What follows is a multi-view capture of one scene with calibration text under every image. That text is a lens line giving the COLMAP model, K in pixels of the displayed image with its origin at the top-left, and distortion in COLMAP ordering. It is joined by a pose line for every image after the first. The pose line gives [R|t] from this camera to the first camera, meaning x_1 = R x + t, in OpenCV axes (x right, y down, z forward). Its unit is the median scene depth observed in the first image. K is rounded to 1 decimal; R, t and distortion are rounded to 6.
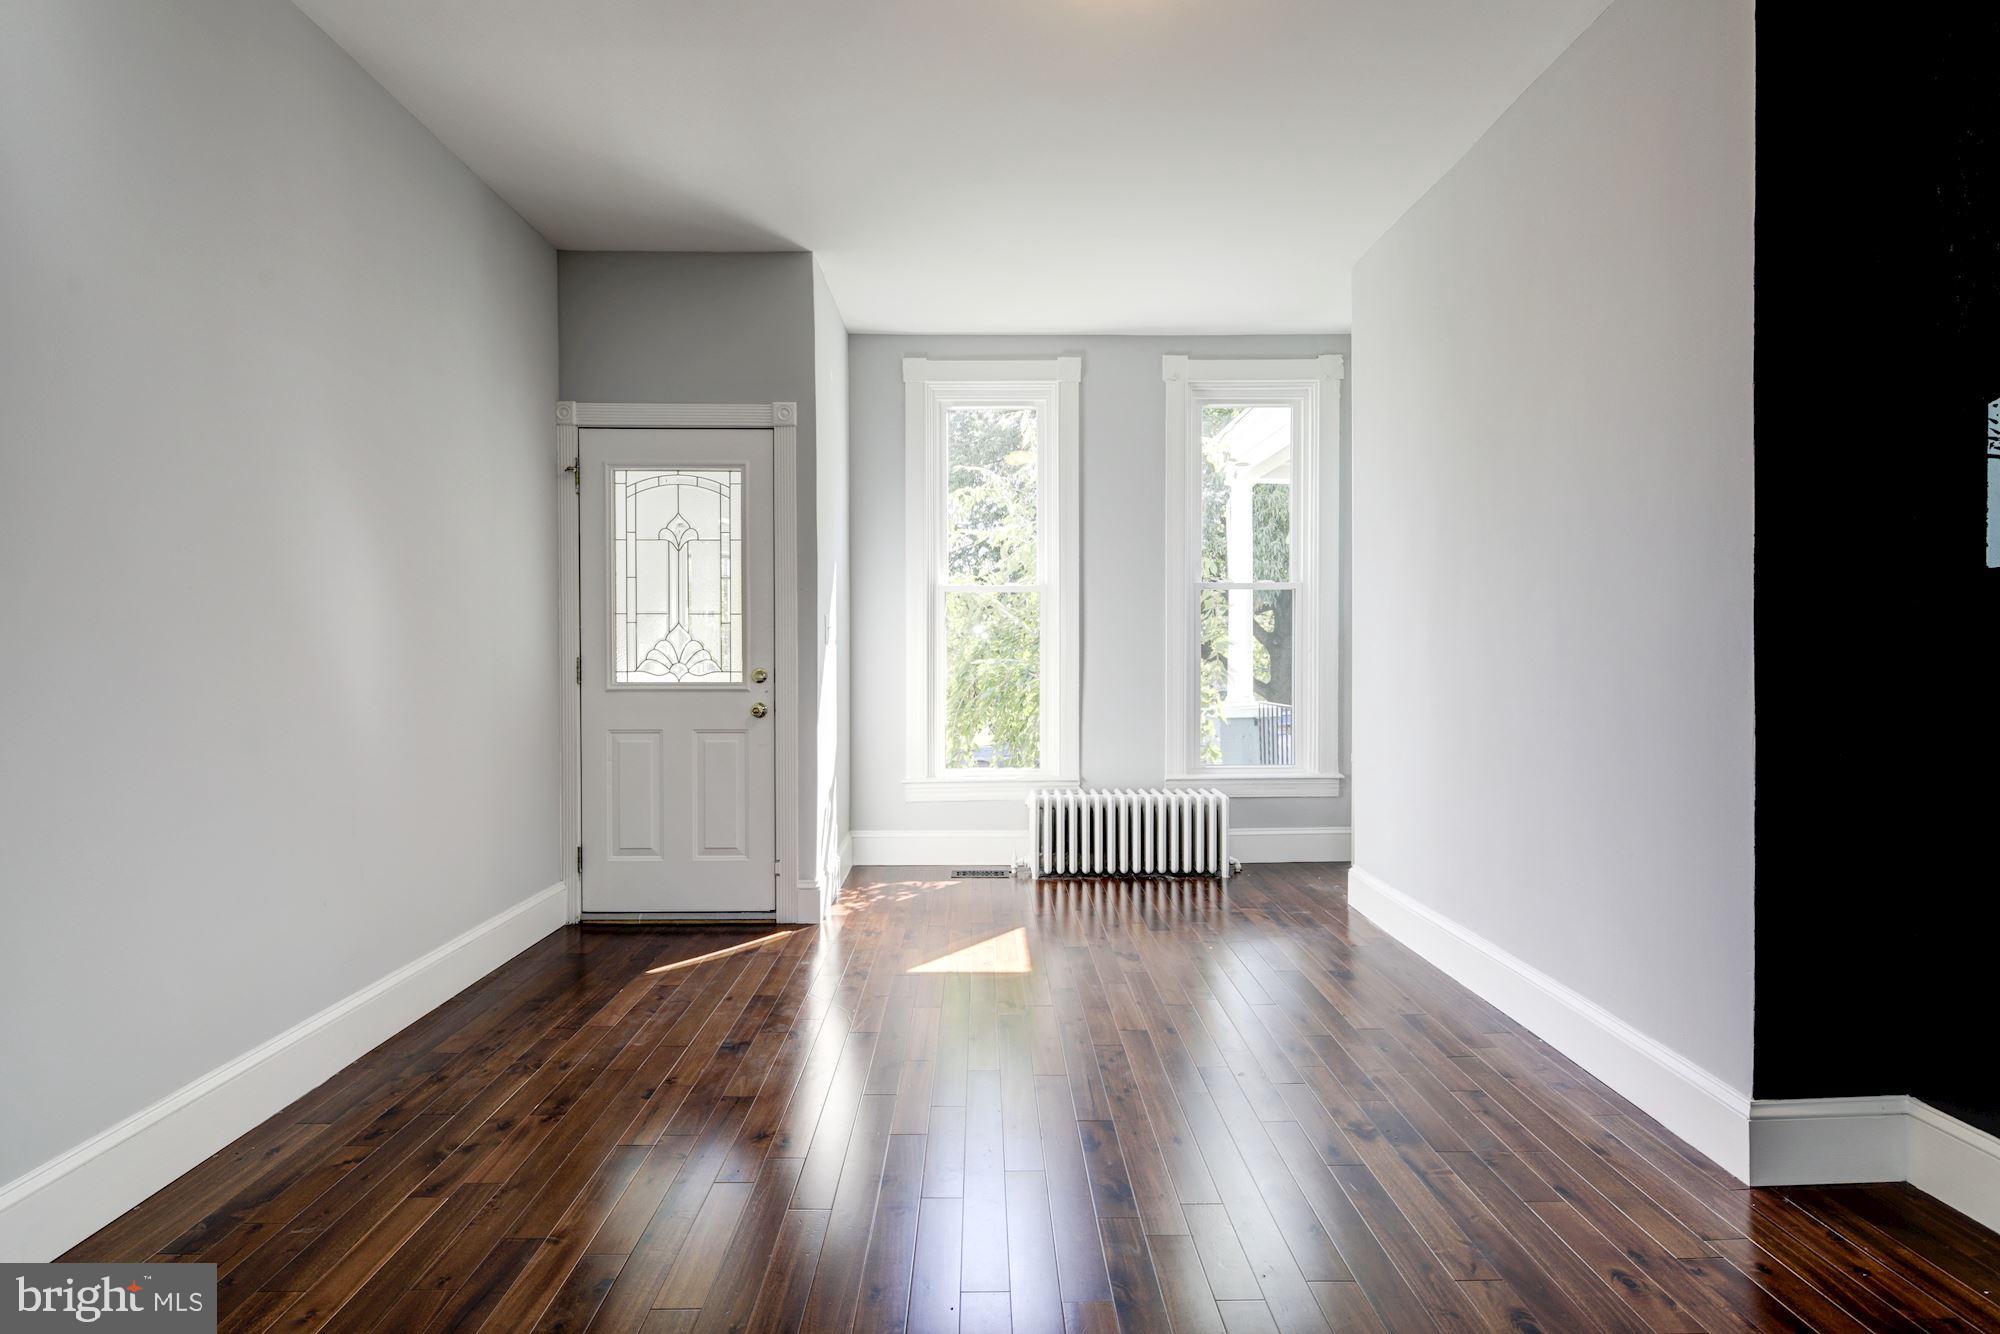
lens RADIAL K [[971.0, 0, 982.3], [0, 971.0, 663.8], [0, 0, 1]] dist [0.000498, 0.000139]
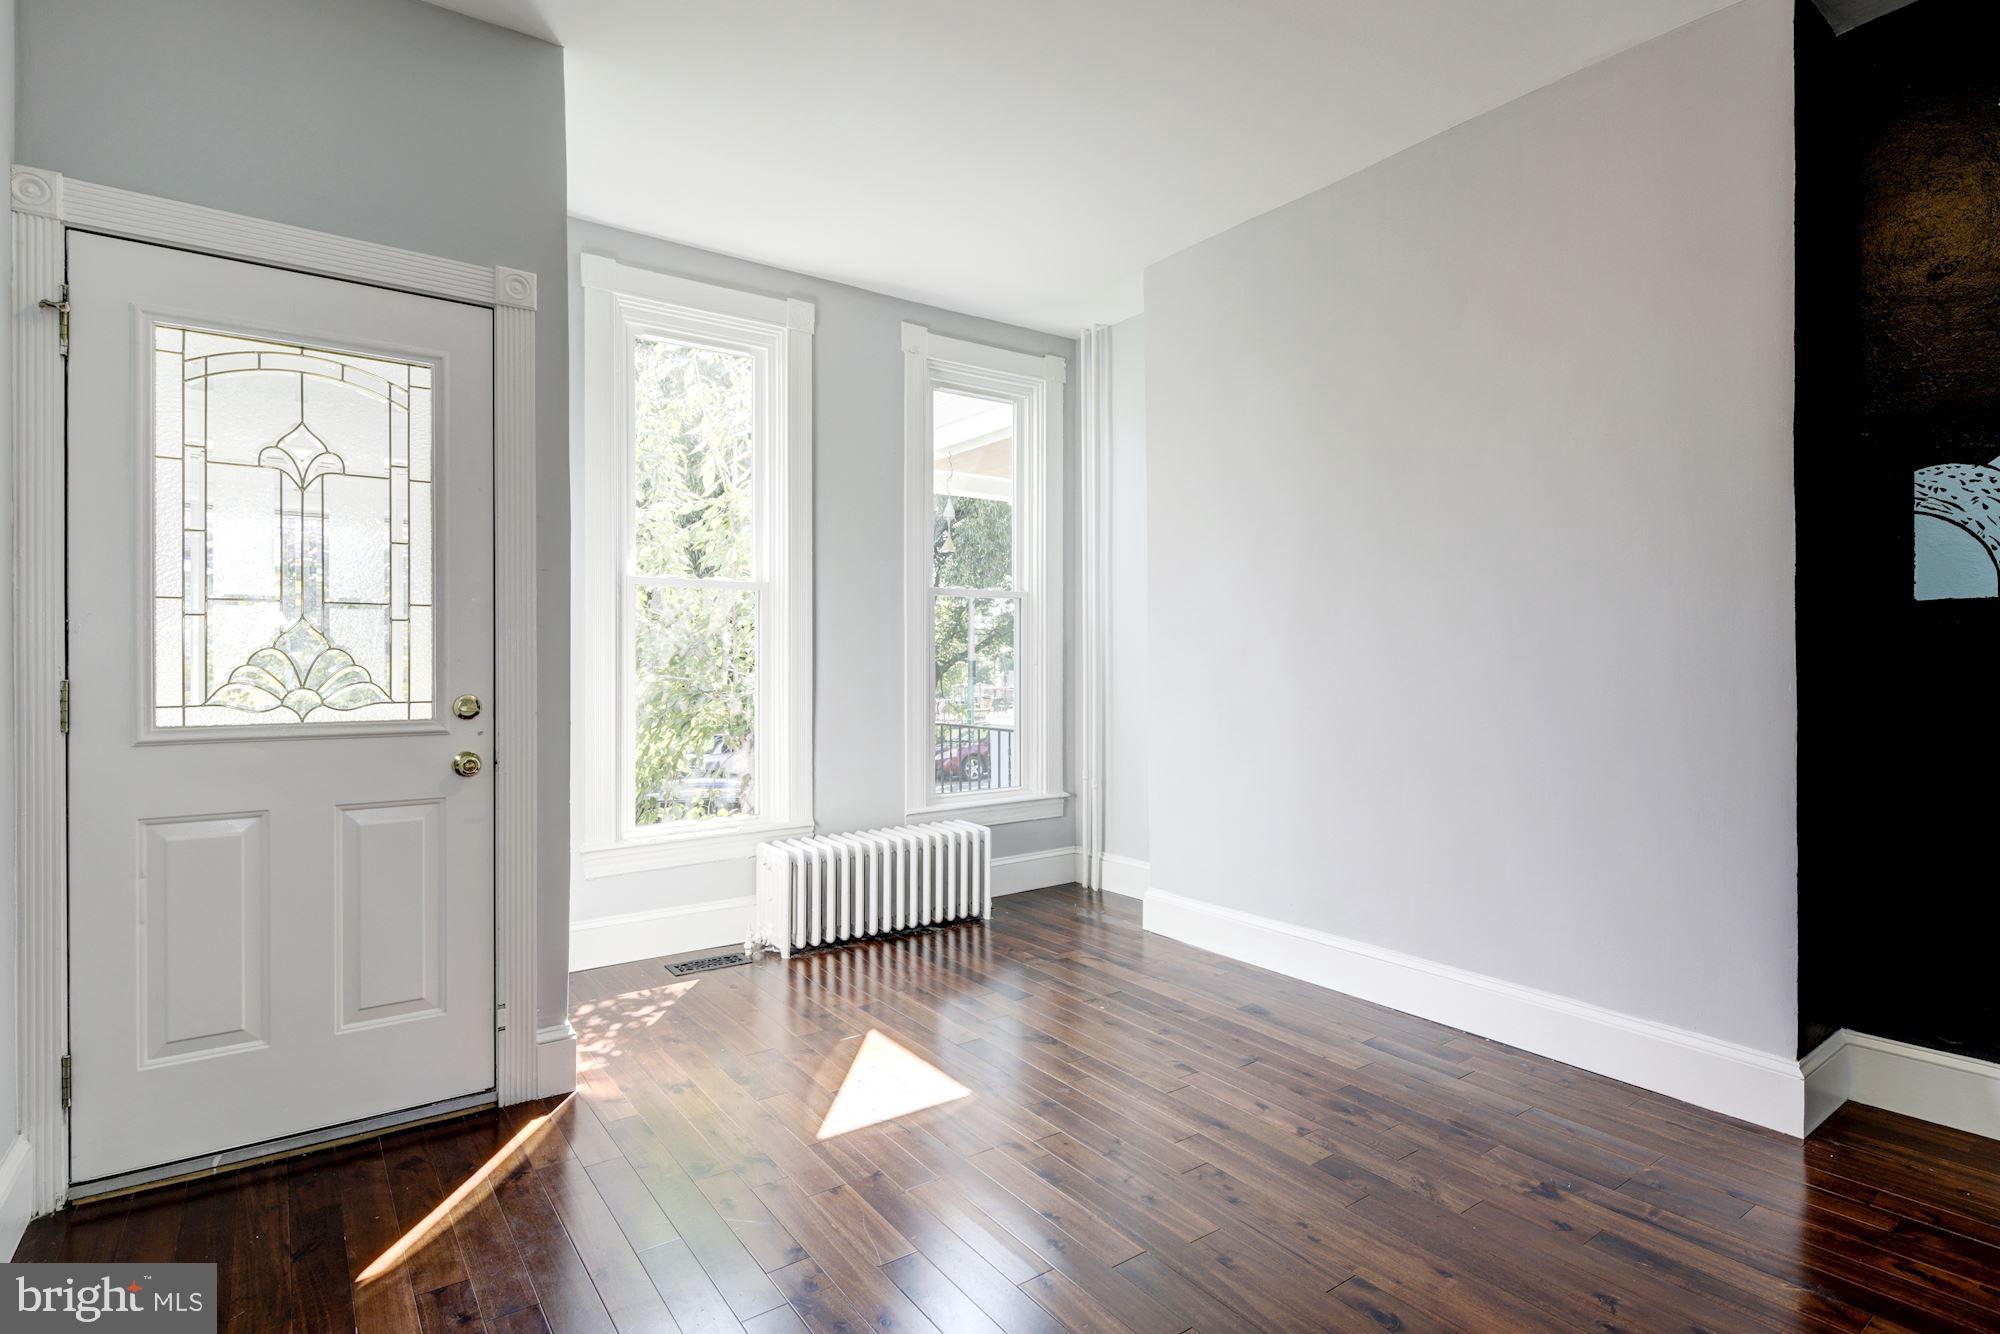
lens RADIAL K [[990.3, 0, 1007.0], [0, 990.3, 664.1], [0, 0, 1]] dist [-0.001811, -0.000984]
pose [[0.813030, -0.001259, 0.582220, -0.314399], [0.008535, 0.999916, -0.009756, -0.005992], [-0.582159, 0.012902, 0.812973, 0.296217]]
